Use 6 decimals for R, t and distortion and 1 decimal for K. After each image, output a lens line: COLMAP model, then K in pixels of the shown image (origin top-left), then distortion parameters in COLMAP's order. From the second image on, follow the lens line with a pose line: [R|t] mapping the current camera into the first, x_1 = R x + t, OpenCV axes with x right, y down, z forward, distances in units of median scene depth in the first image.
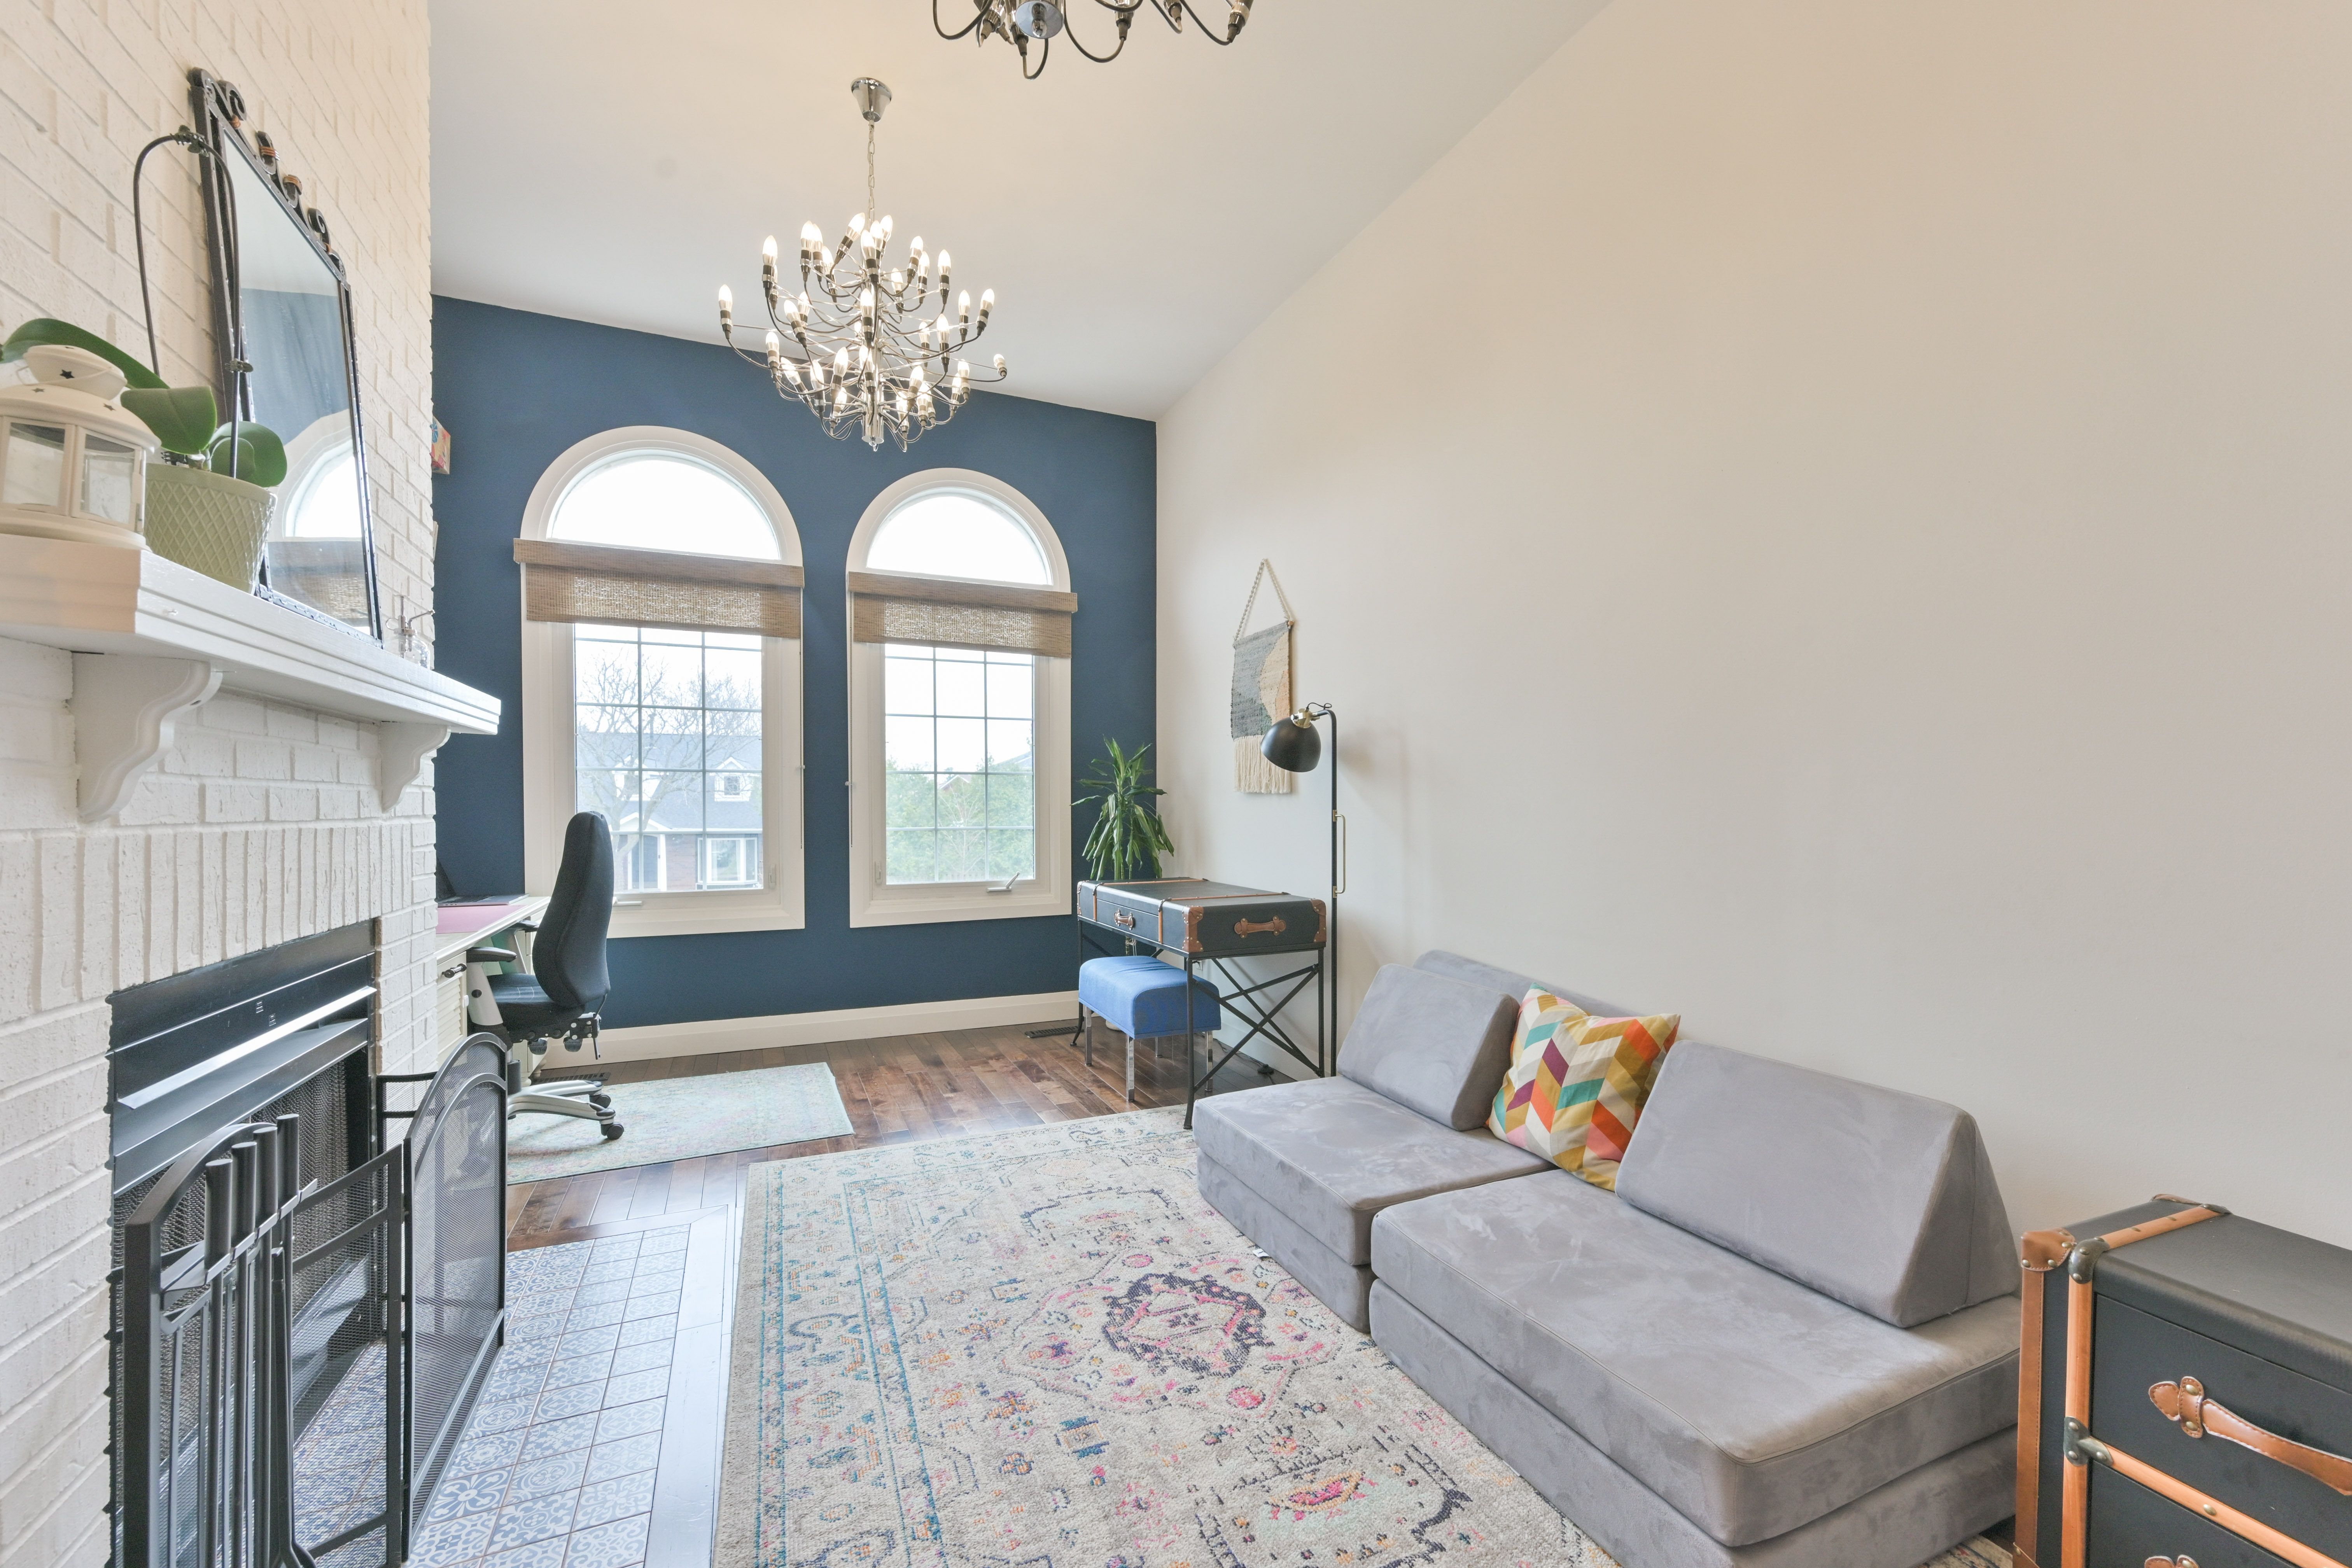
lens RADIAL K [[926.3, 0, 1172.1], [0, 926.3, 804.3], [0, 0, 1]] dist [-0.001070, -0.000154]
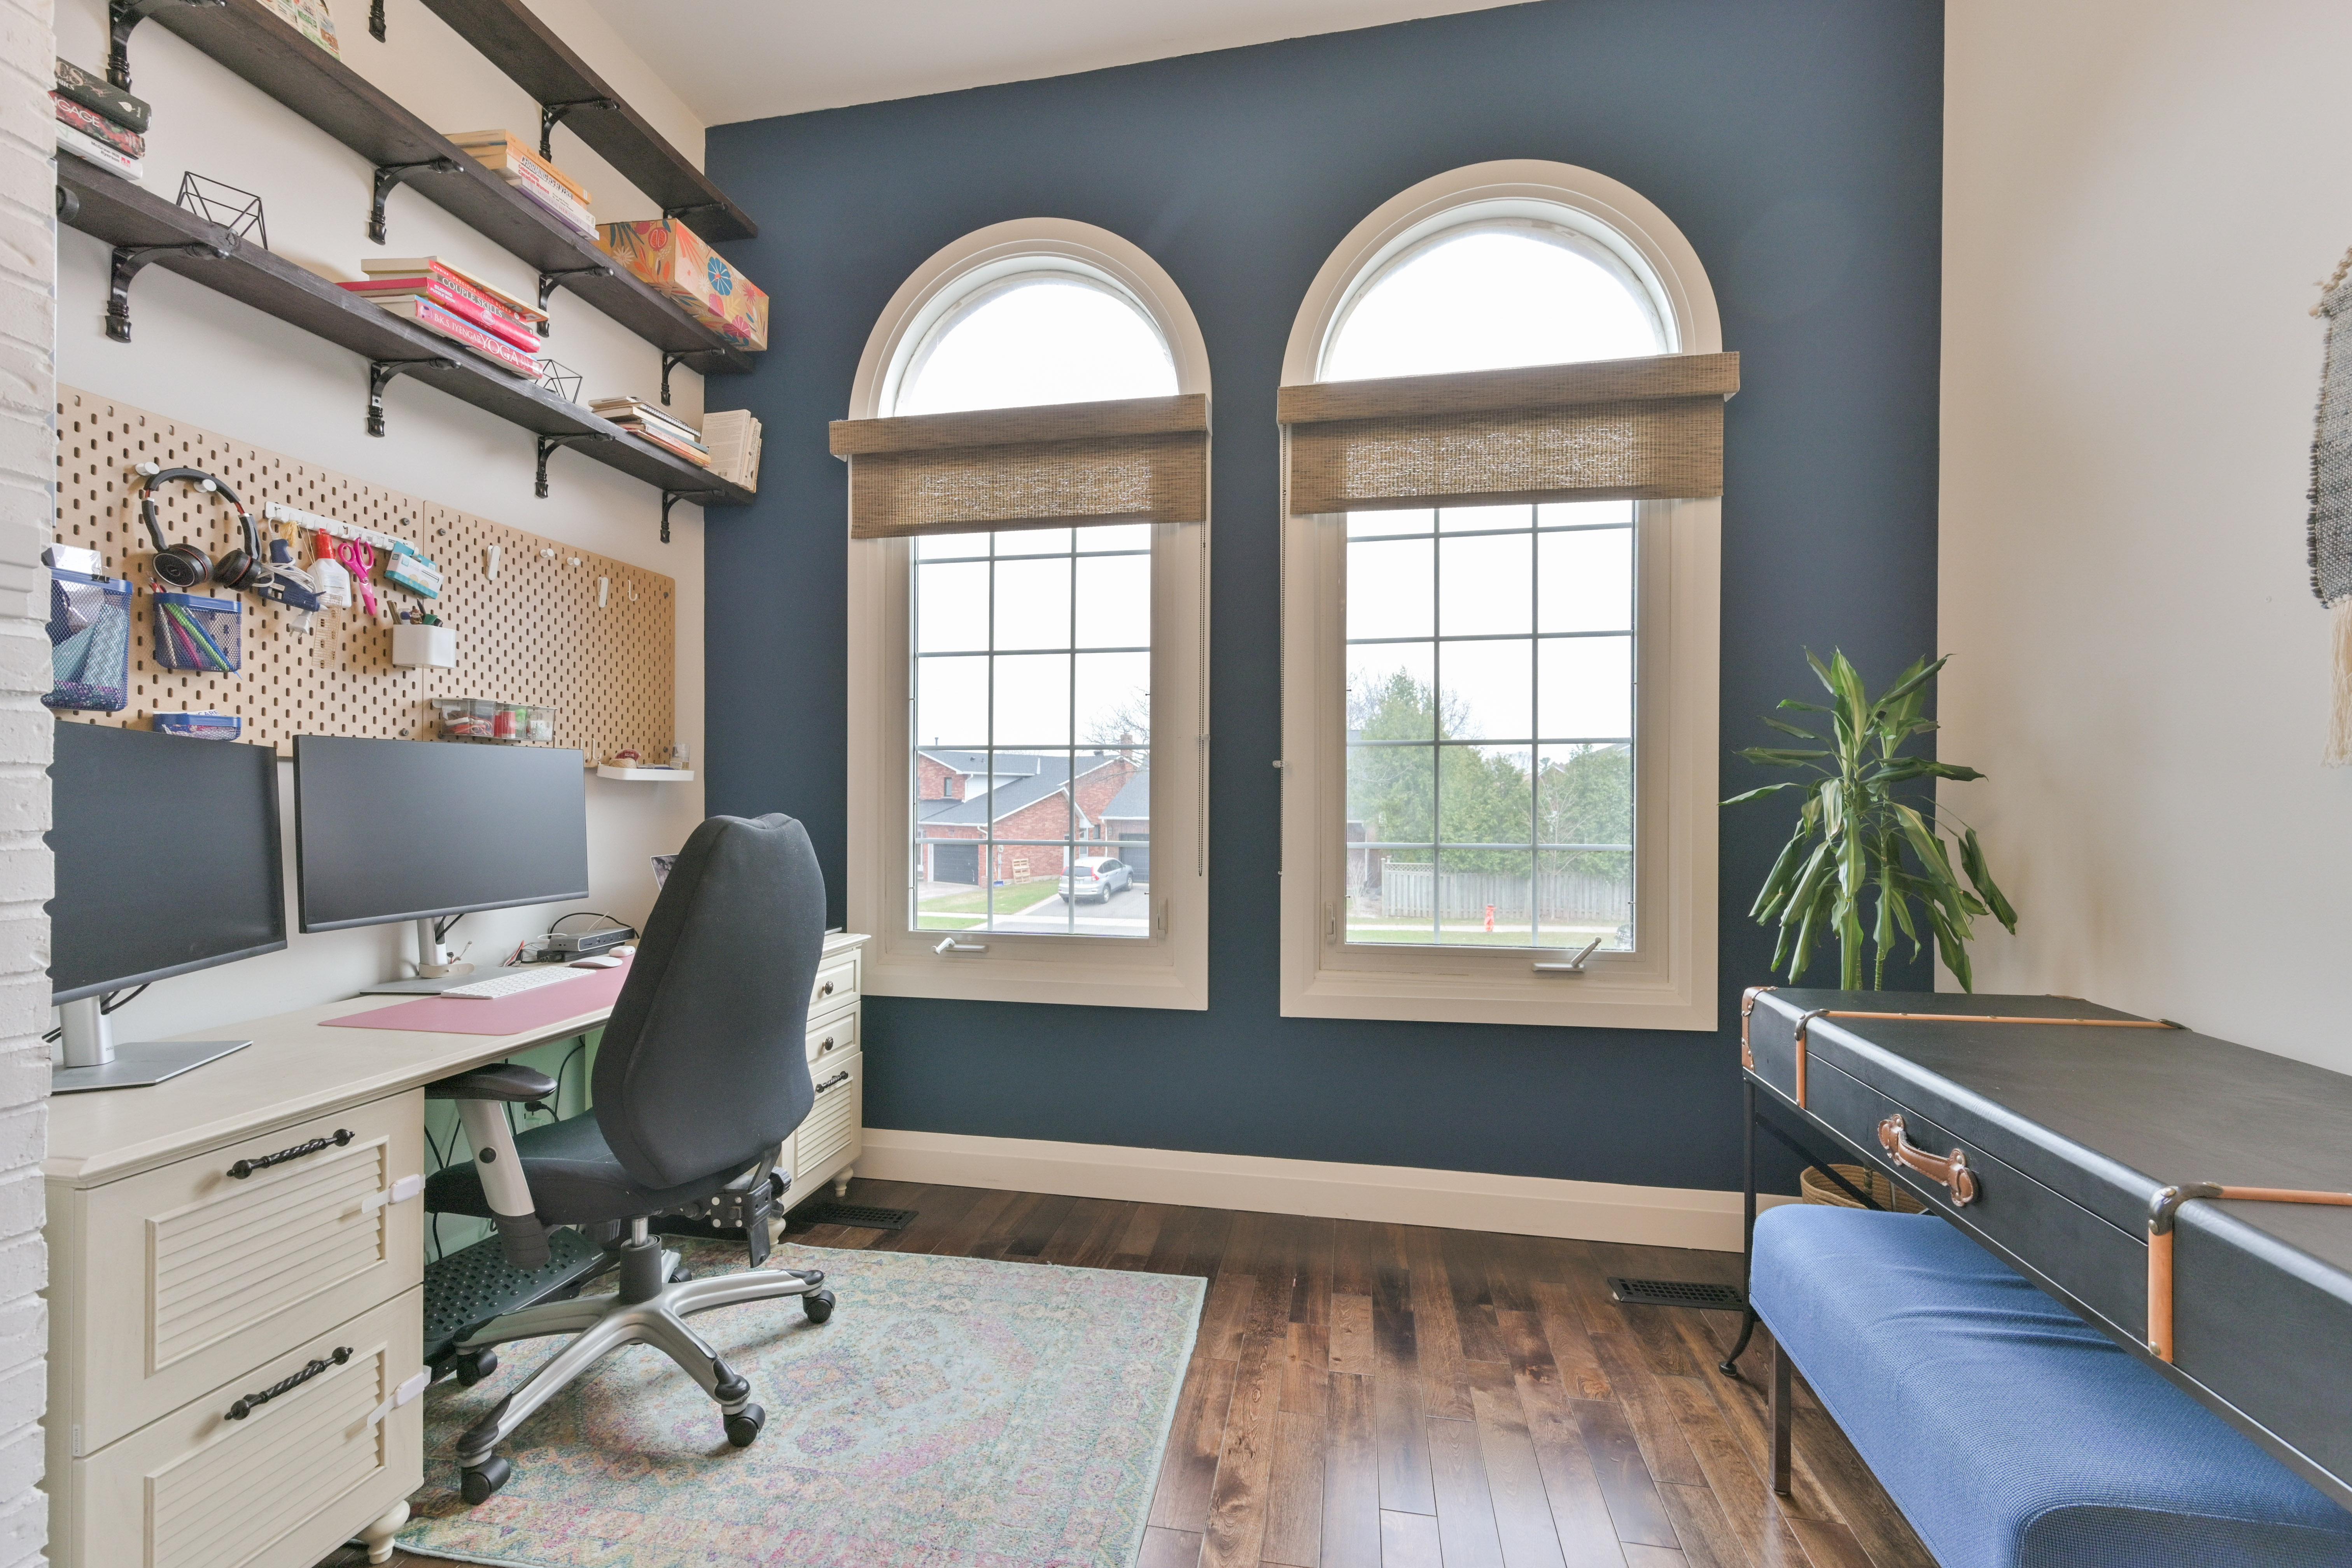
lens RADIAL K [[926.3, 0, 1202.4], [0, 926.3, 813.6], [0, 0, 1]] dist [-0.001070, -0.000154]
pose [[0.830713, 0.012062, -0.556570, -0.073093], [-0.001689, 0.999815, 0.019146, -0.002640], [0.556698, -0.014965, 0.830580, 0.513019]]
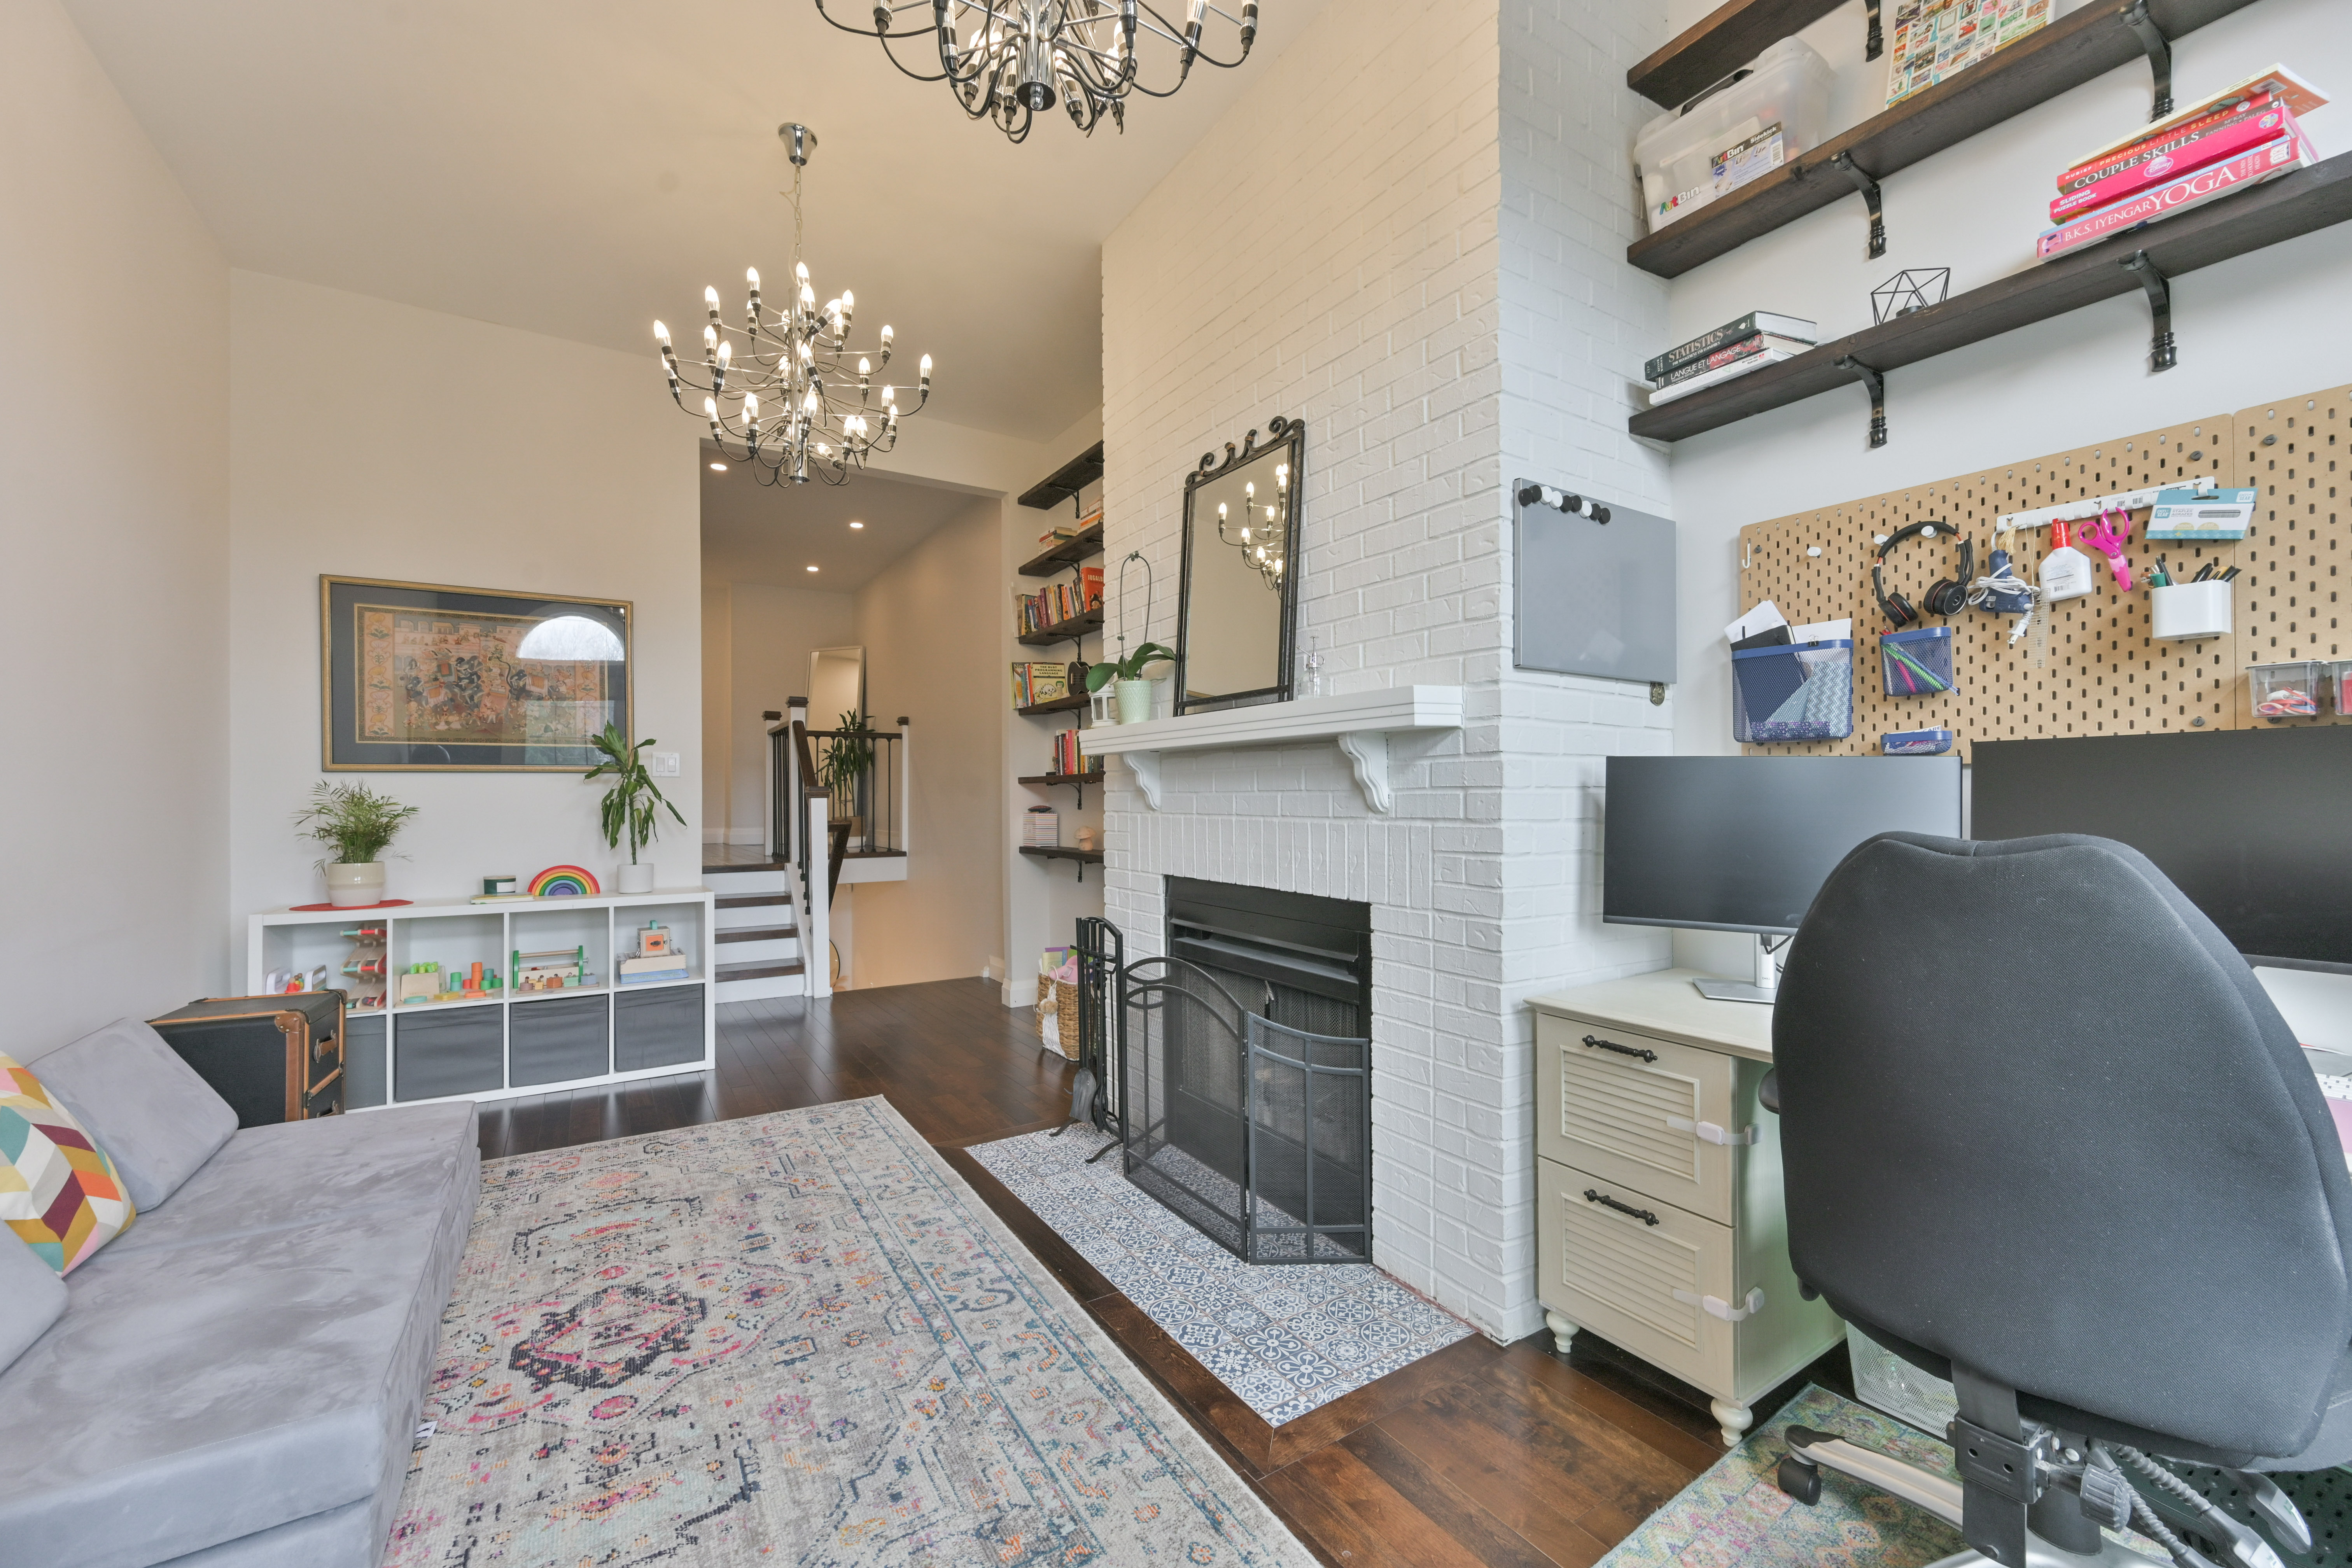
lens RADIAL K [[926.3, 0, 1175.2], [0, 926.3, 799.0], [0, 0, 1]] dist [-0.001070, -0.000154]
pose [[-0.988664, 0.002841, -0.150116, -0.198498], [0.003039, 0.999995, -0.001091, -0.003724], [0.150112, -0.001535, -0.988668, 0.947329]]
